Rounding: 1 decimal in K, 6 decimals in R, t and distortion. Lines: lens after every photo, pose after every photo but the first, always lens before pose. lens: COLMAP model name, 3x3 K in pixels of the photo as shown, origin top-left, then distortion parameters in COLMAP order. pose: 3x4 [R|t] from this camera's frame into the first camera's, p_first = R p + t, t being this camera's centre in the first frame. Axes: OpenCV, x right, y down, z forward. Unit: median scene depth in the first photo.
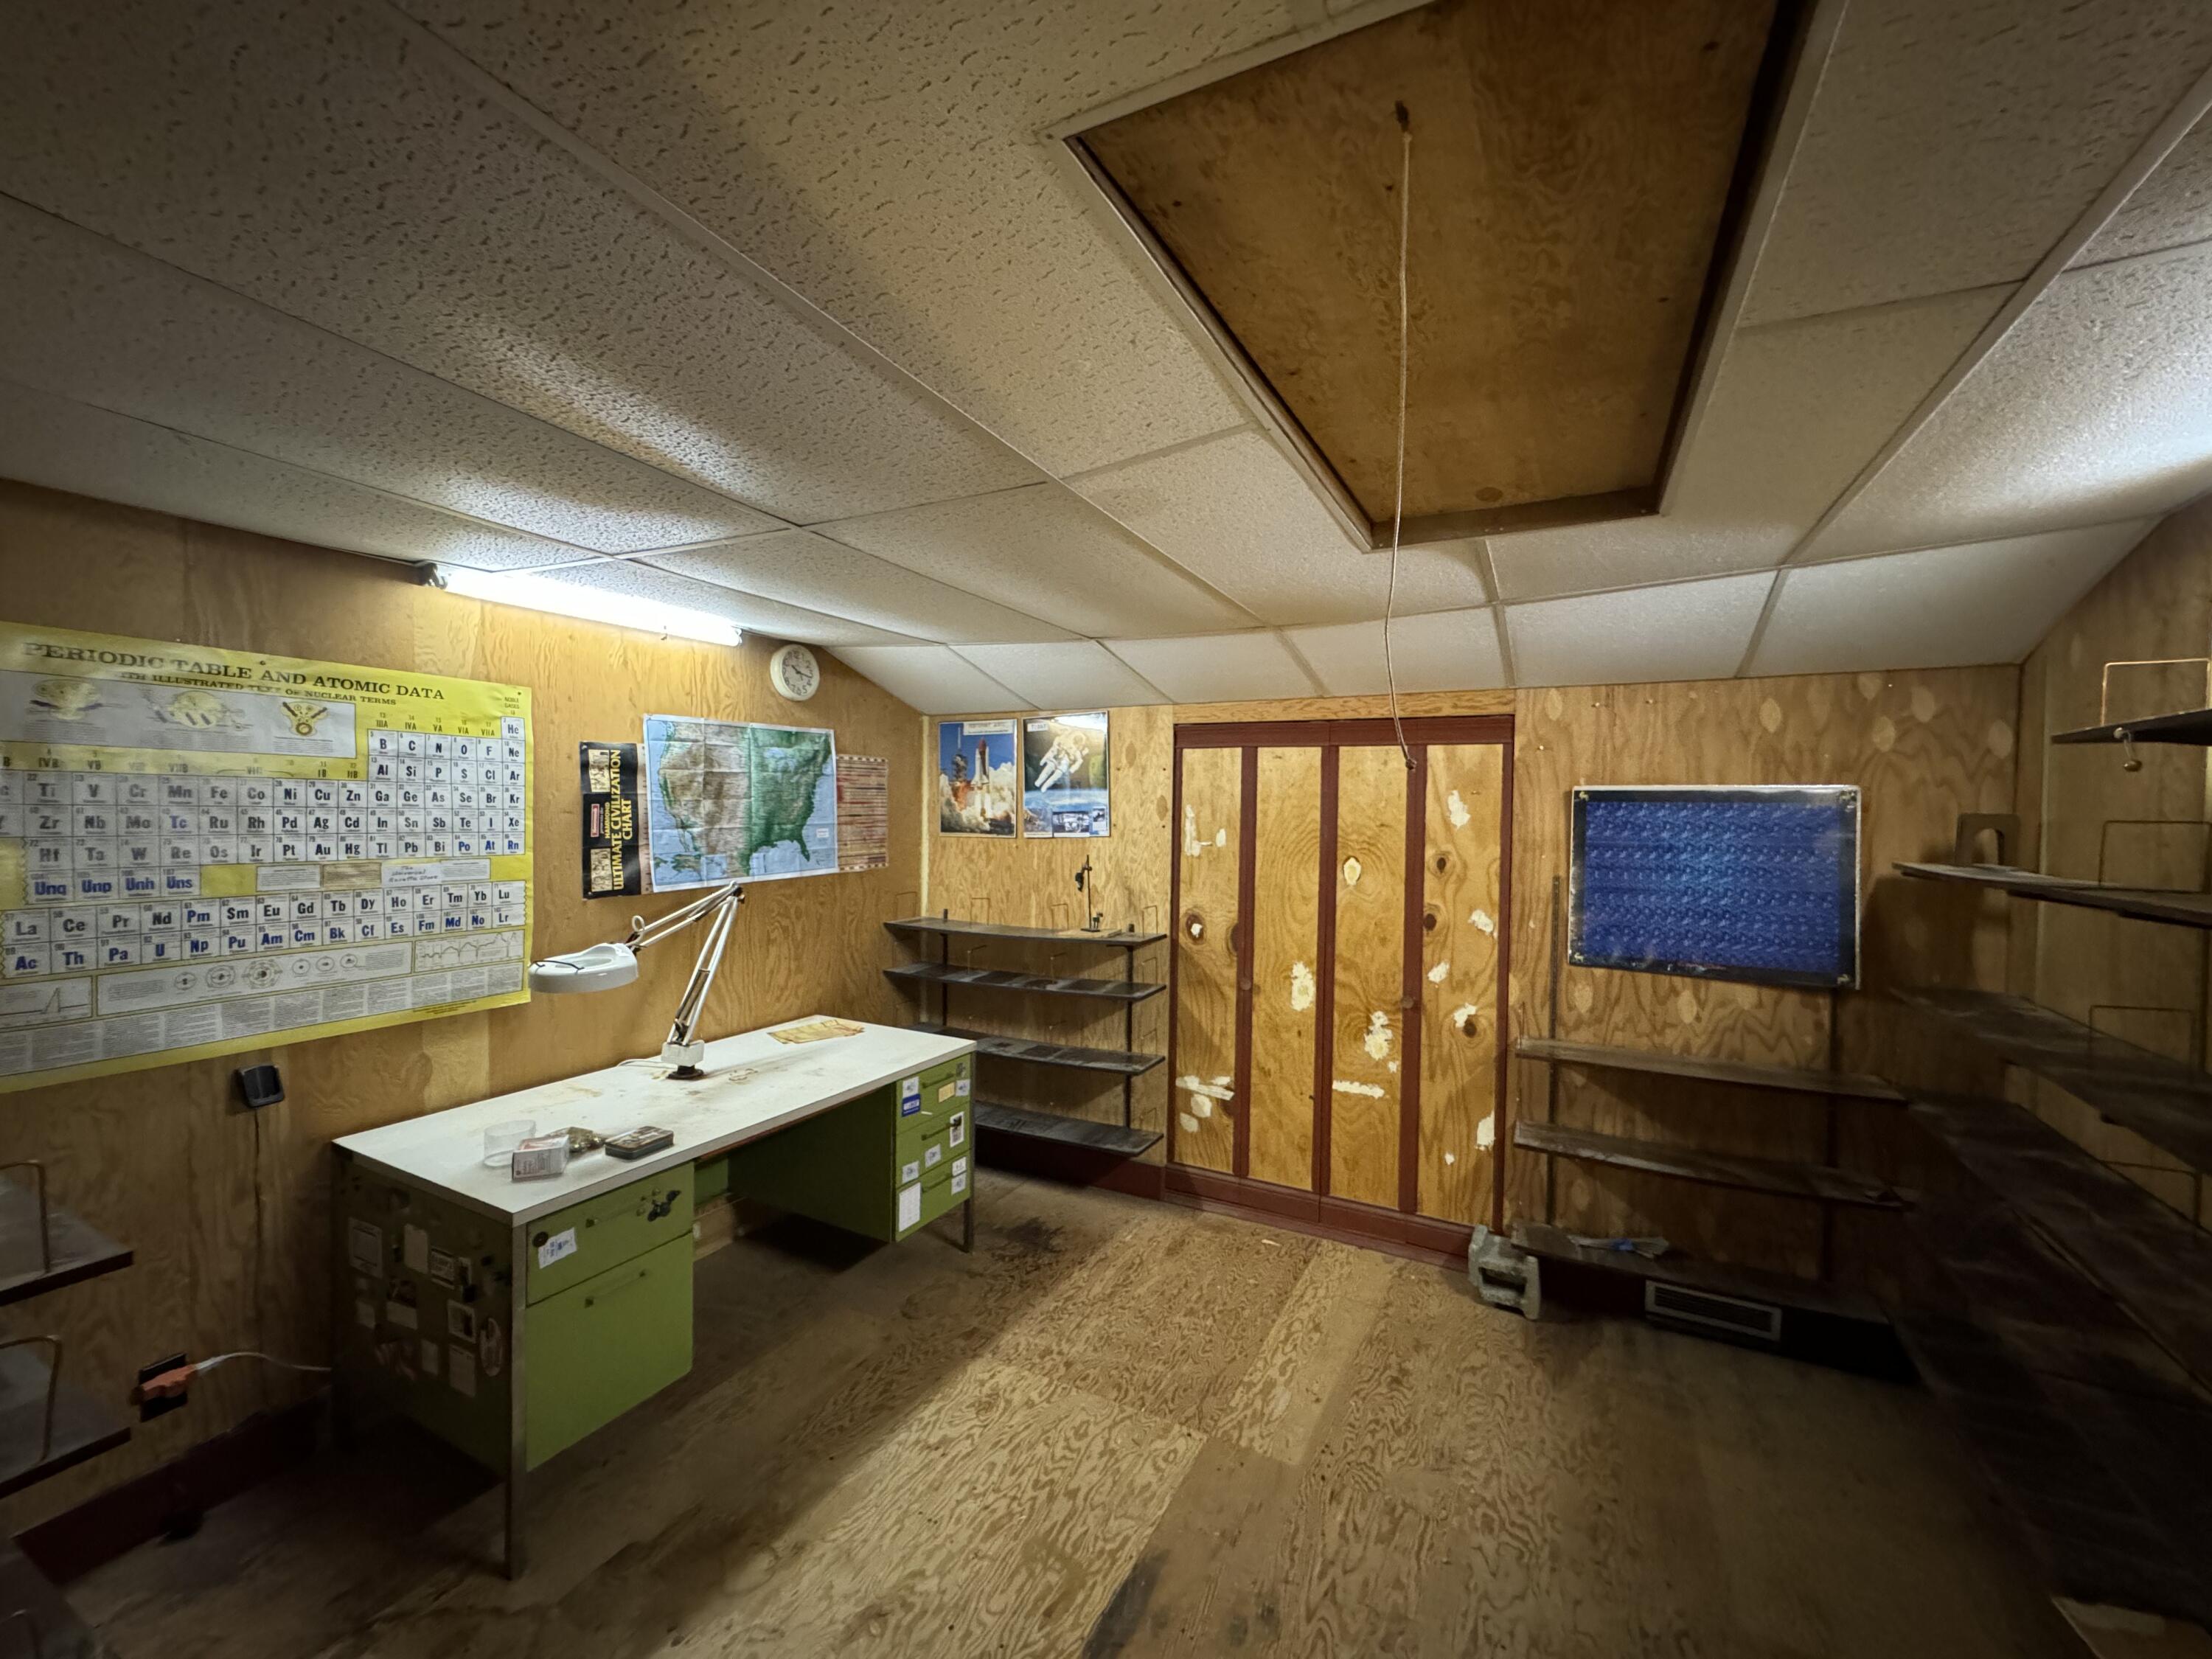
lens RADIAL K [[883.2, 0, 1106.6], [0, 883.2, 834.9], [0, 0, 1]] dist [0.003347, 0.000925]
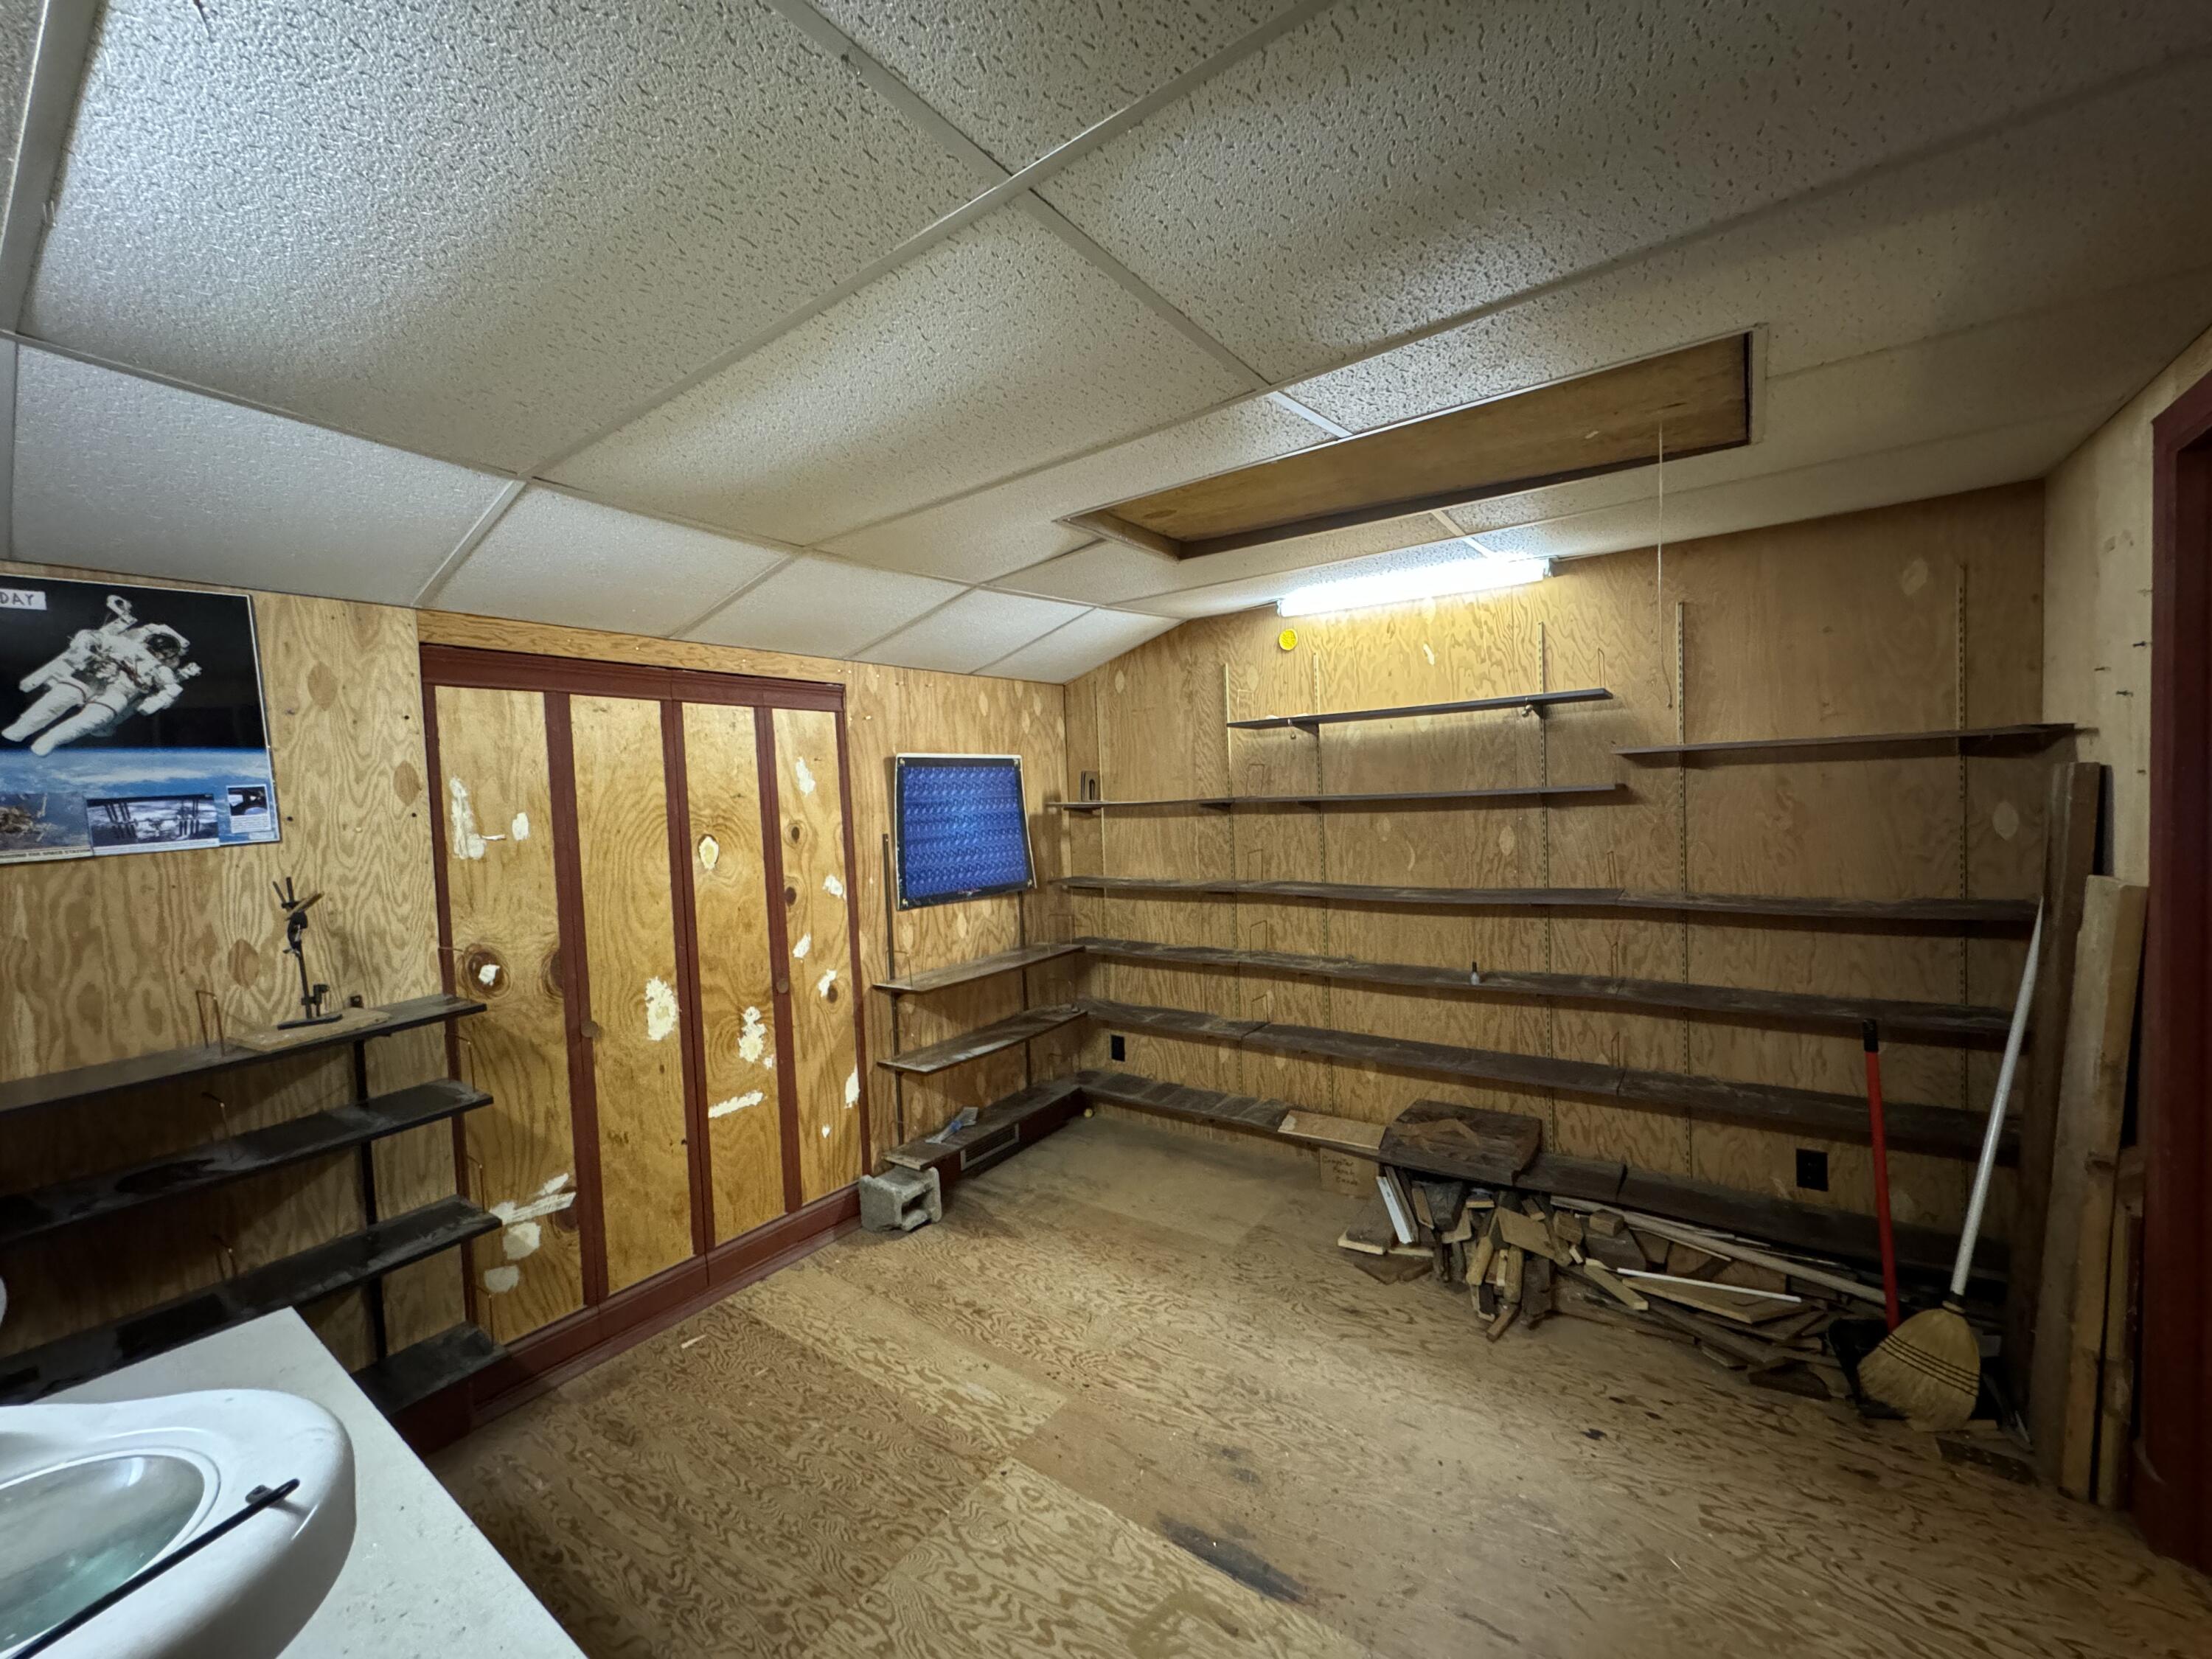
lens RADIAL K [[883.2, 0, 1103.5], [0, 883.2, 831.5], [0, 0, 1]] dist [0.003347, 0.000925]
pose [[0.147416, -0.063918, 0.987007, -0.495394], [0.071138, 0.996010, 0.053876, 0.002571], [-0.986513, 0.062272, 0.151375, 0.503500]]
